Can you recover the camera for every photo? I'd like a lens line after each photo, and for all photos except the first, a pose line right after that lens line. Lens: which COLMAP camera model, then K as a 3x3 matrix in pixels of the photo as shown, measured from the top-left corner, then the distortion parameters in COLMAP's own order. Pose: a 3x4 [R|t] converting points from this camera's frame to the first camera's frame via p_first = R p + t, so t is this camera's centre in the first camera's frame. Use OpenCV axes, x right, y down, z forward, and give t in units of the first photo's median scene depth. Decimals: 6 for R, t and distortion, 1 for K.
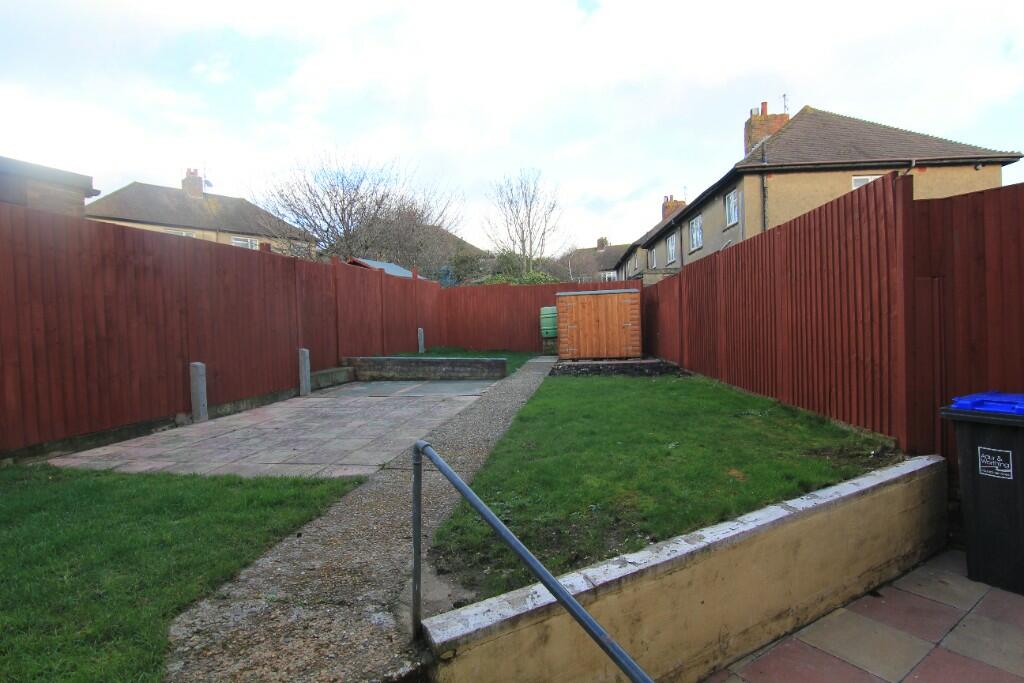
lens RADIAL K [[519.6, 0, 511.8], [0, 519.6, 340.1], [0, 0, 1]] dist [-0.001116, -0.001609]
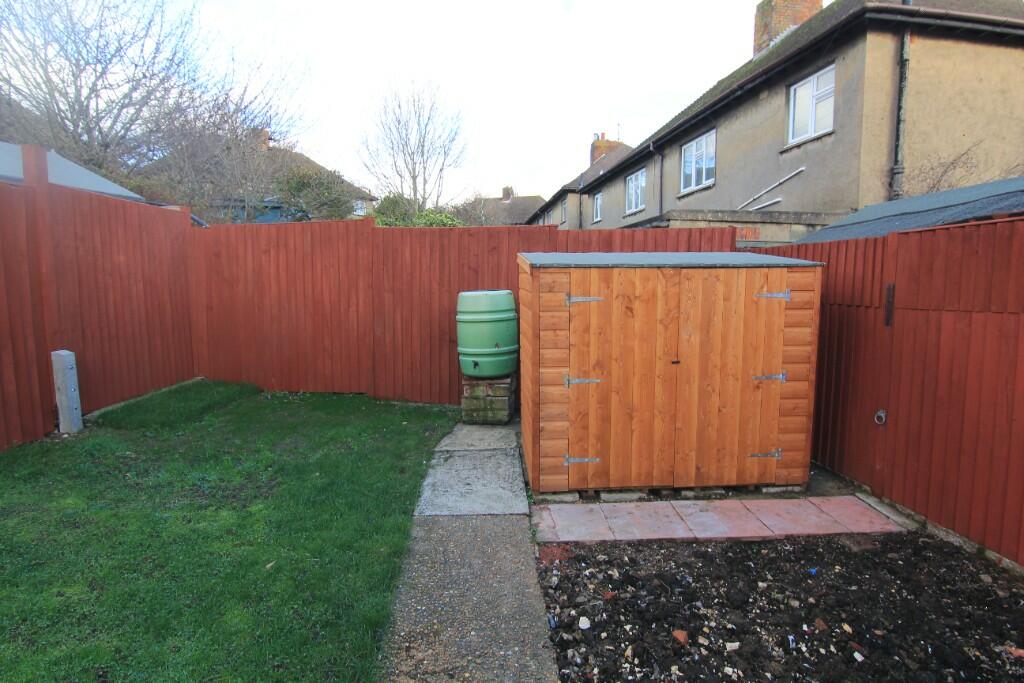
lens RADIAL K [[519.6, 0, 517.0], [0, 519.6, 339.1], [0, 0, 1]] dist [-0.001116, -0.001609]
pose [[0.975936, 0.011785, 0.217738, 0.012678], [-0.029475, 0.996504, 0.078179, -0.043364], [-0.216056, -0.082715, 0.972871, 0.470849]]
